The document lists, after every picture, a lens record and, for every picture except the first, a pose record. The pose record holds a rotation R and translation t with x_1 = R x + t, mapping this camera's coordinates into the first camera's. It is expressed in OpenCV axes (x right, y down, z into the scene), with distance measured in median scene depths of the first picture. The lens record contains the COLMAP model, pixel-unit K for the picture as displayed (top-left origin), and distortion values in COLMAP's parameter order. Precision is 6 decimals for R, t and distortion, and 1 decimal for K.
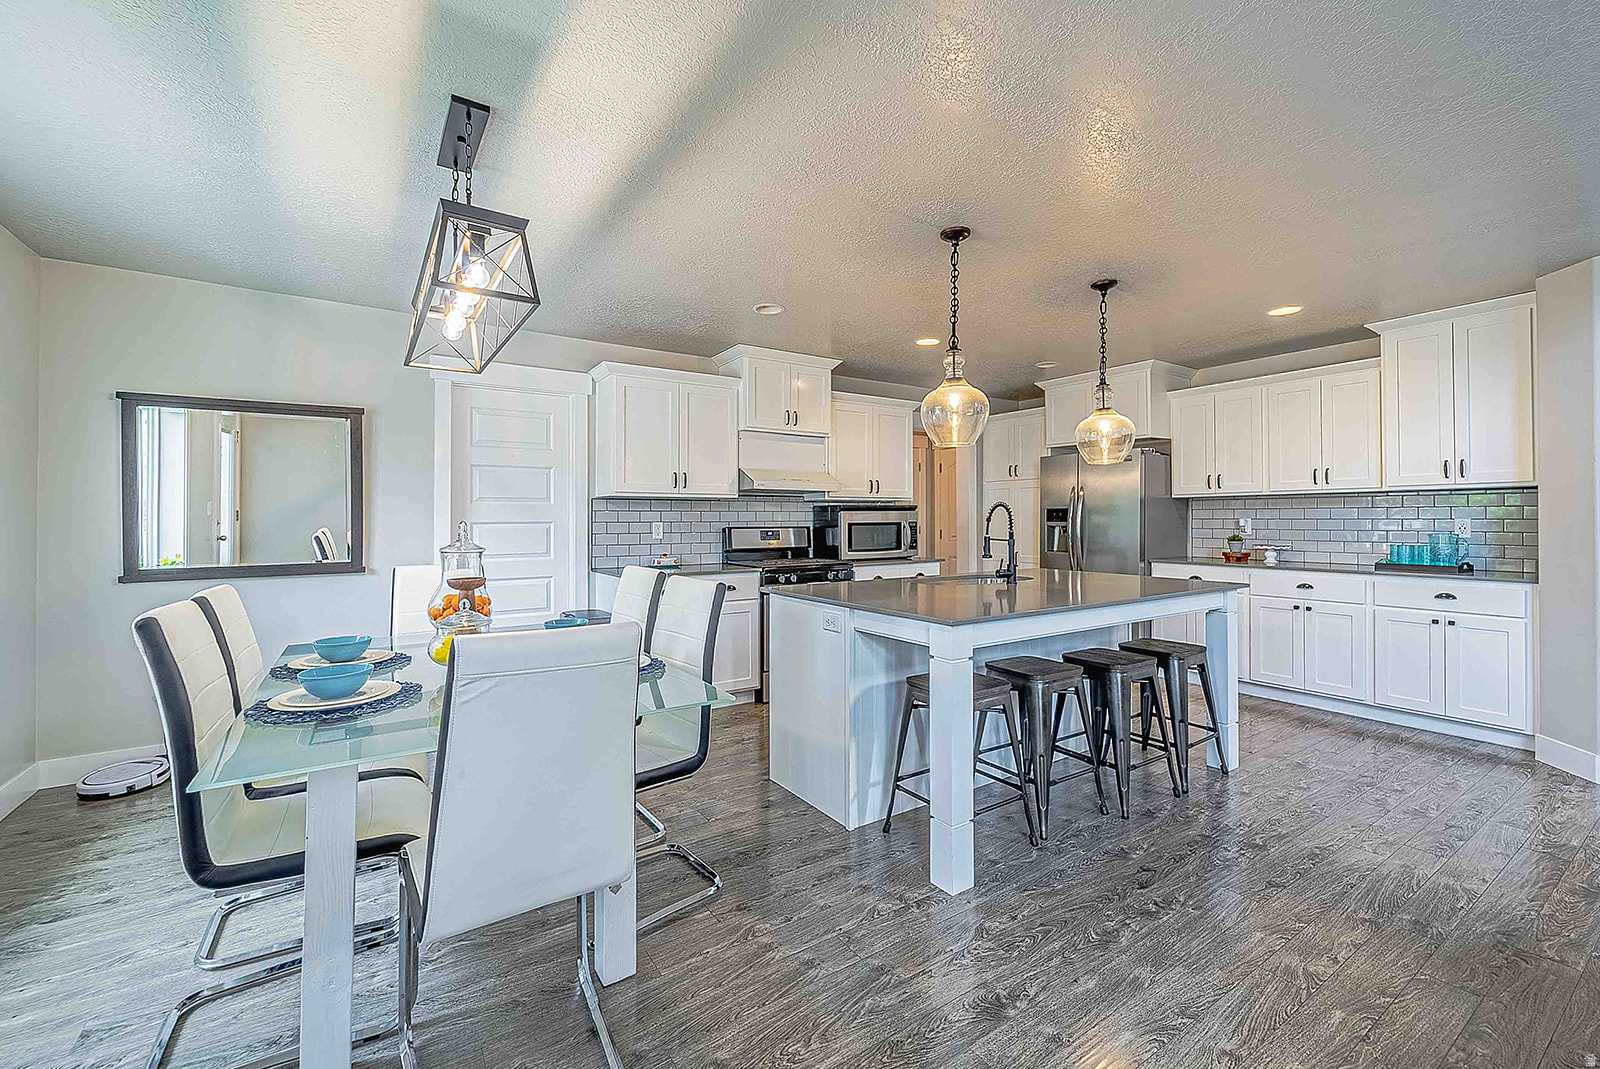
lens RADIAL K [[654.8, 0, 801.1], [0, 654.8, 515.7], [0, 0, 1]] dist [0.002316, -0.000685]
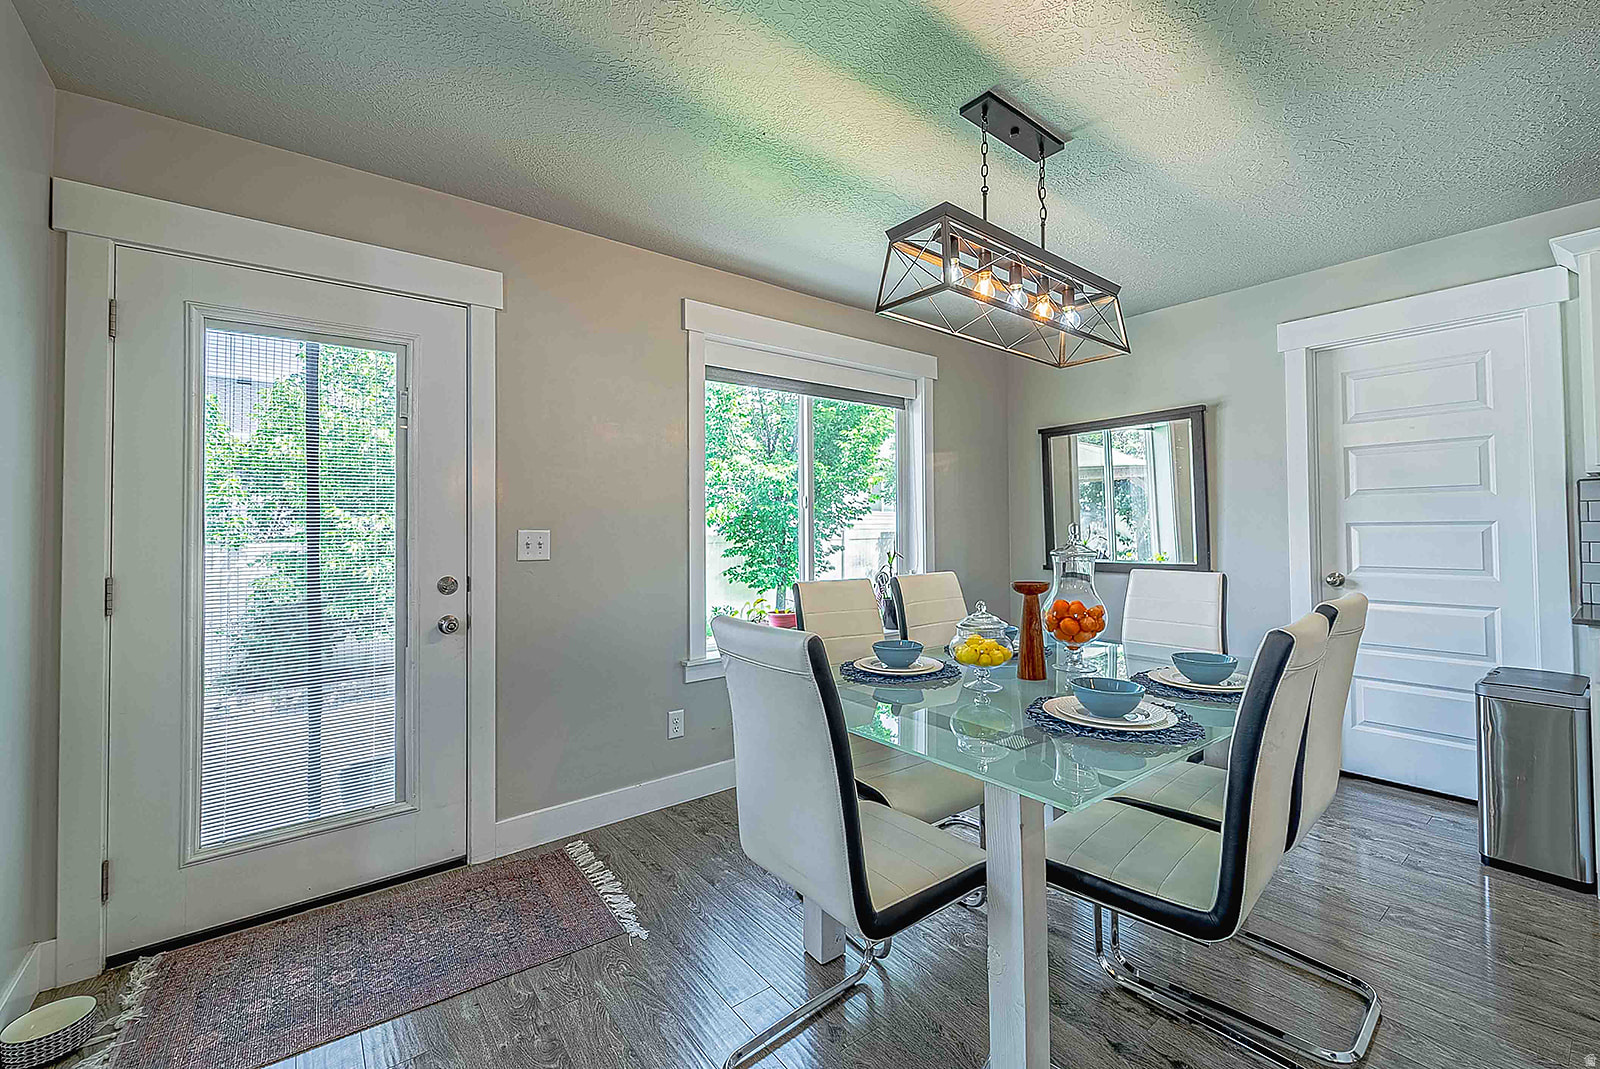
lens RADIAL K [[655.4, 0, 800.5], [0, 655.4, 513.7], [0, 0, 1]] dist [0.003794, -0.002372]
pose [[0.075350, -0.024069, -0.996867, 0.182629], [0.015112, 0.999621, -0.022993, 0.006294], [0.997043, -0.013332, 0.075685, 0.267418]]
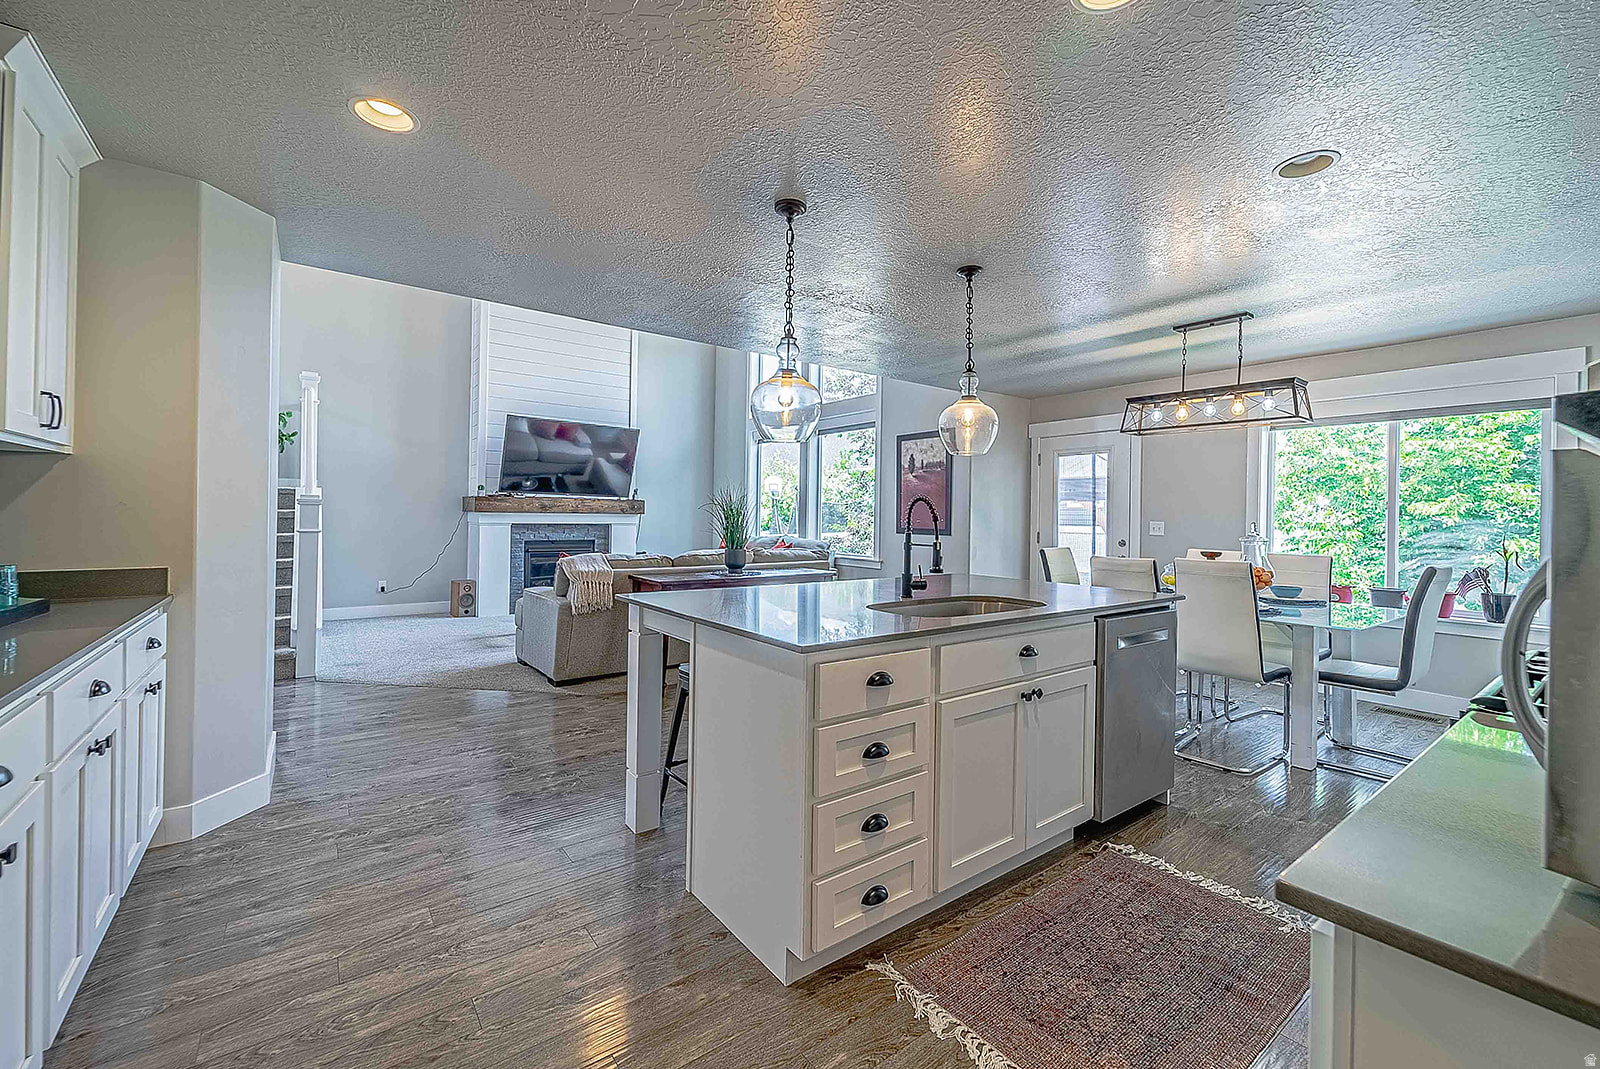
lens RADIAL K [[655.4, 0, 800.5], [0, 655.4, 513.7], [0, 0, 1]] dist [0.003794, -0.002372]
pose [[-0.998228, -0.012632, -0.058156, 0.350778], [-0.012195, 0.999895, -0.007865, 0.006640], [0.058249, -0.007142, -0.998277, 1.269200]]
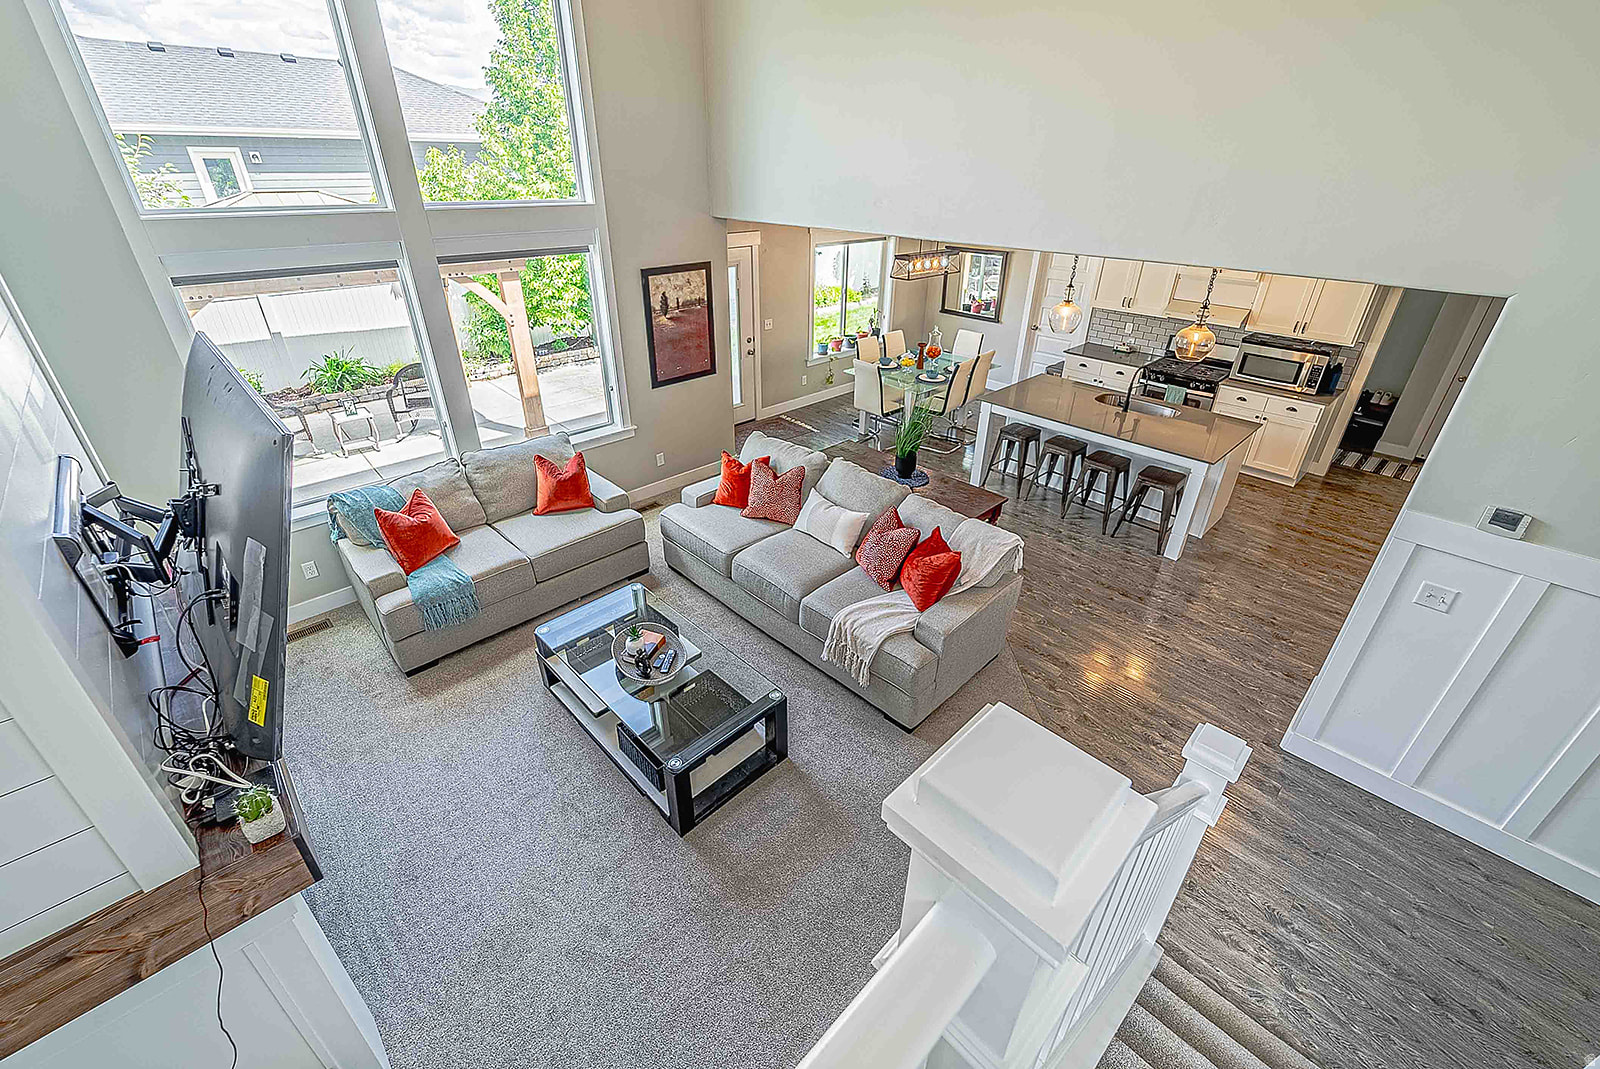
lens RADIAL K [[655.4, 0, 800.5], [0, 655.4, 513.7], [0, 0, 1]] dist [0.003794, -0.002372]
pose [[0.176836, 0.470173, -0.864677, 1.318808], [-0.004110, 0.878868, 0.477048, -0.360693], [0.984232, -0.080805, 0.157347, -0.138529]]
